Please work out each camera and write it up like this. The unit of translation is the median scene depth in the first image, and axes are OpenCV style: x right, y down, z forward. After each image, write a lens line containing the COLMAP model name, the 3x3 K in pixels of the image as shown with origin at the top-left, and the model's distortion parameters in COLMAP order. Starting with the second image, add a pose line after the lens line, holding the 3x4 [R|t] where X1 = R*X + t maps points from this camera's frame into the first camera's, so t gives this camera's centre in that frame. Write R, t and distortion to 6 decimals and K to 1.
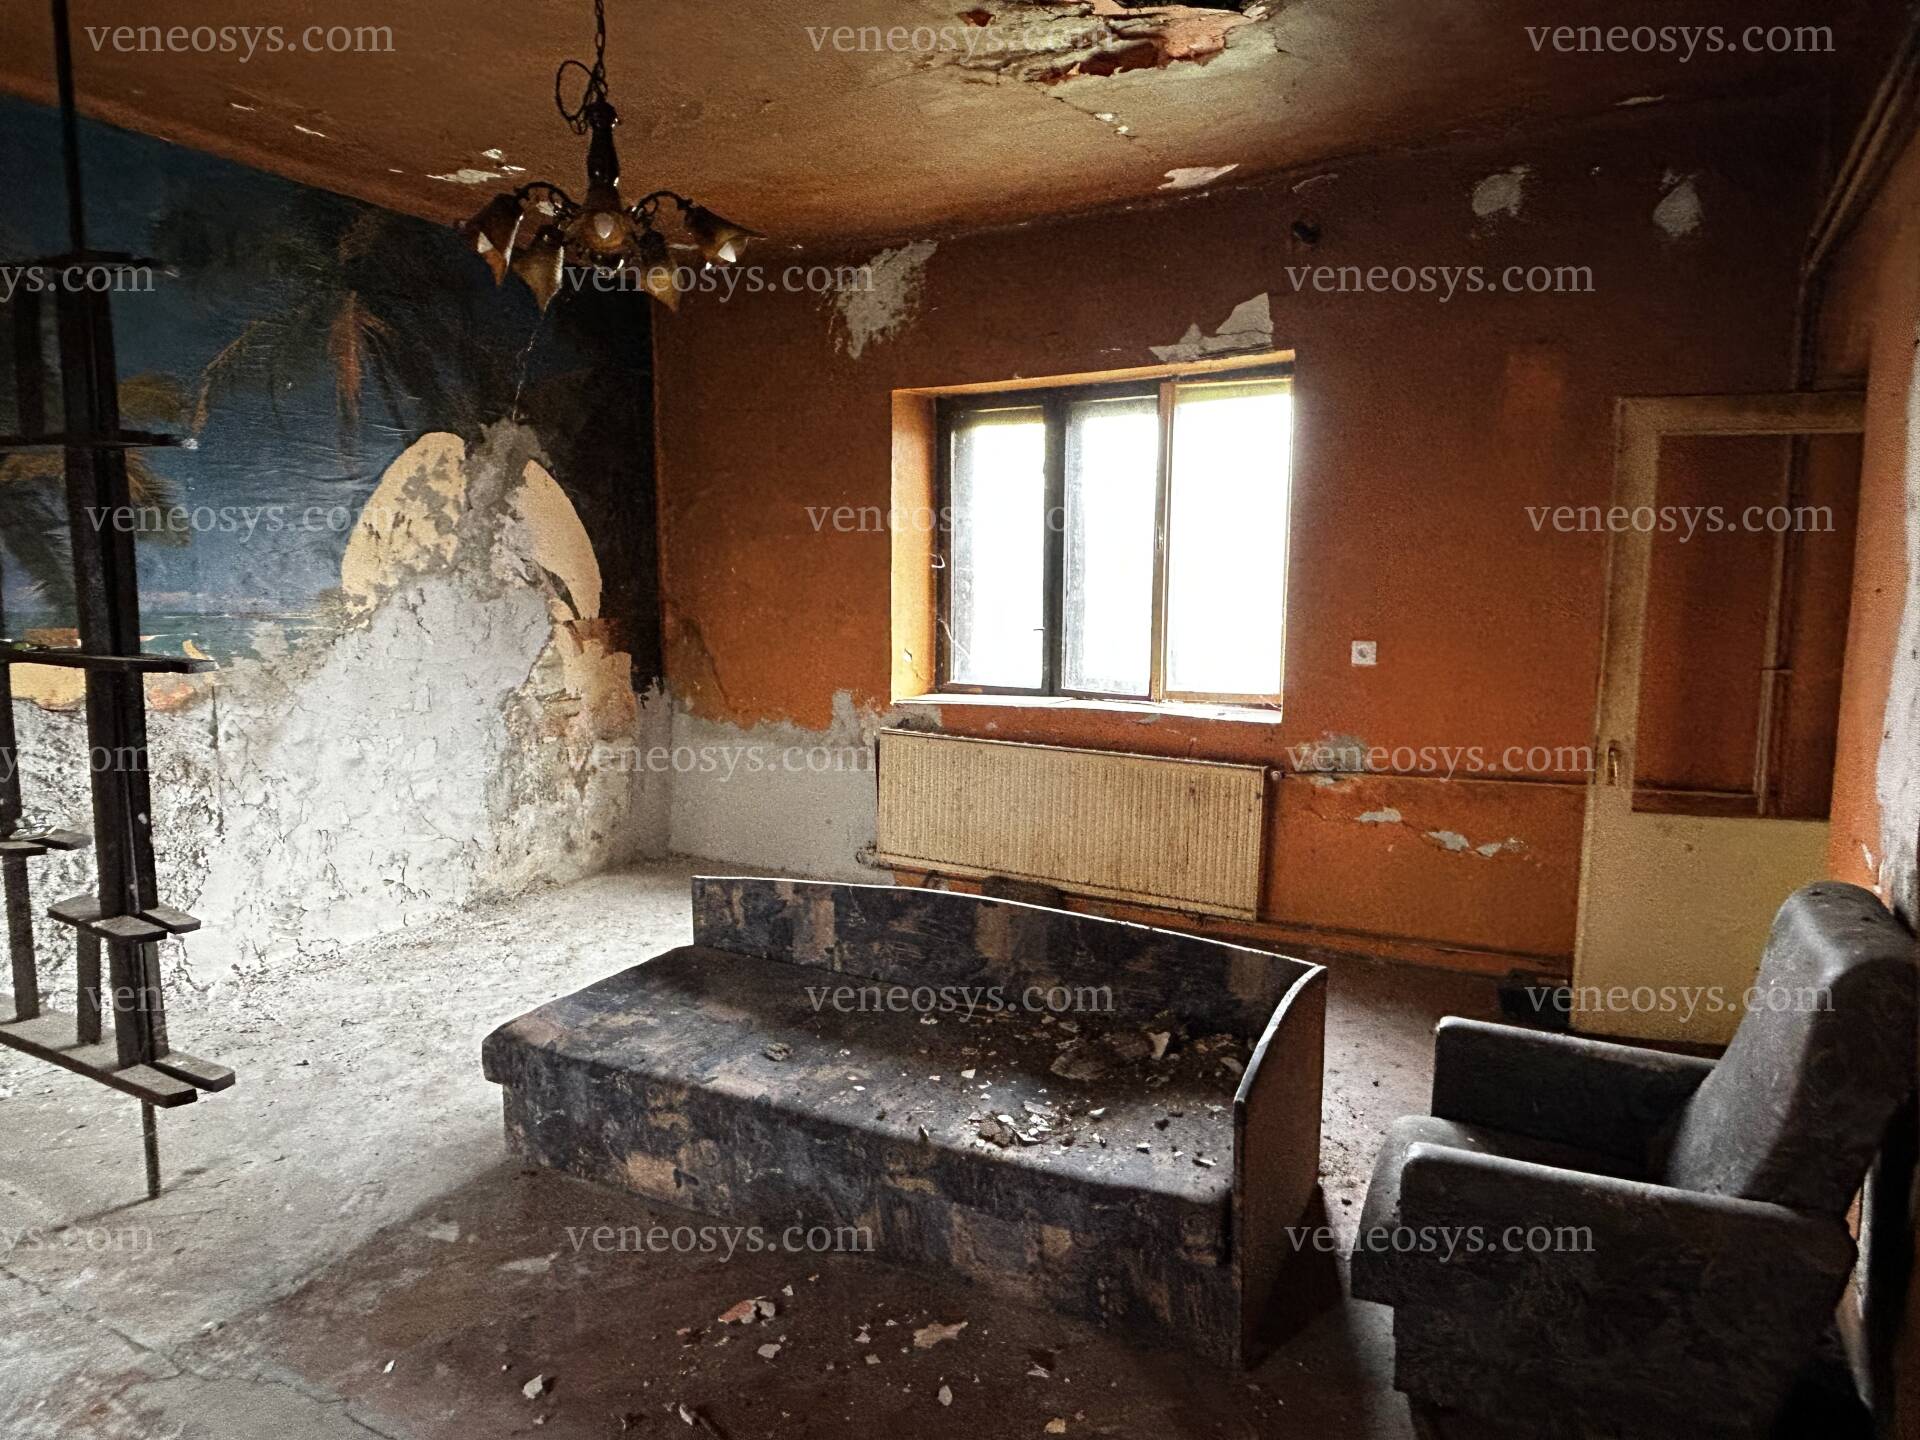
lens RADIAL K [[1175.4, 0, 960.0], [0, 1175.4, 720.0], [0, 0, 1]] dist [-0.004526, -0.003519]
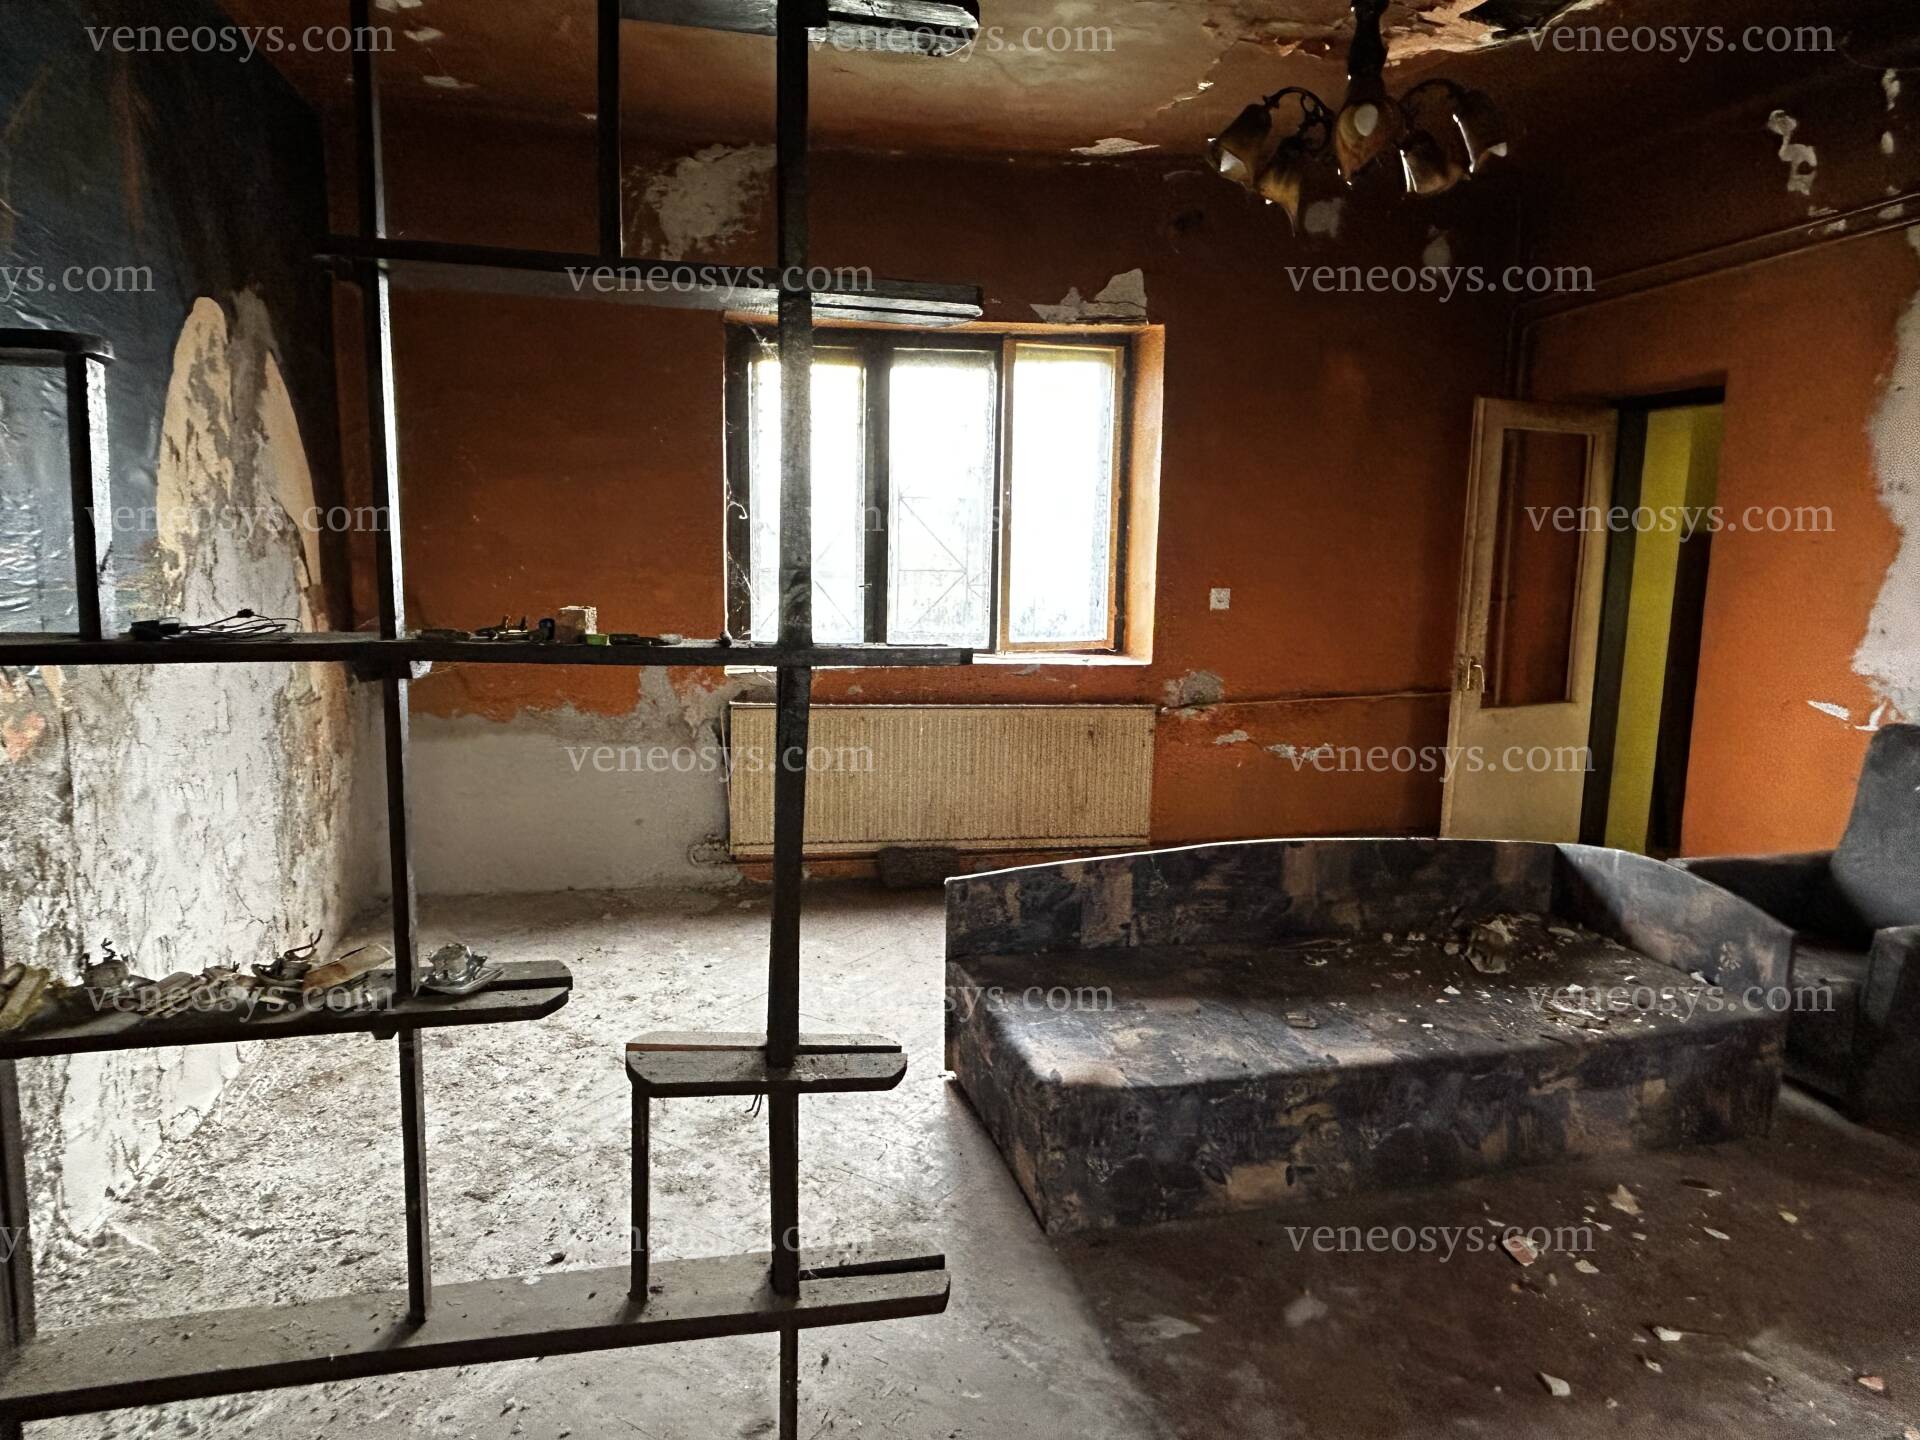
lens RADIAL K [[1175.4, 0, 960.0], [0, 1175.4, 720.0], [0, 0, 1]] dist [-0.004526, -0.003519]
pose [[0.774938, -0.092920, 0.625169, -0.625757], [0.070699, 0.995670, 0.060353, -0.027705], [-0.628071, -0.002571, 0.778152, 0.278298]]
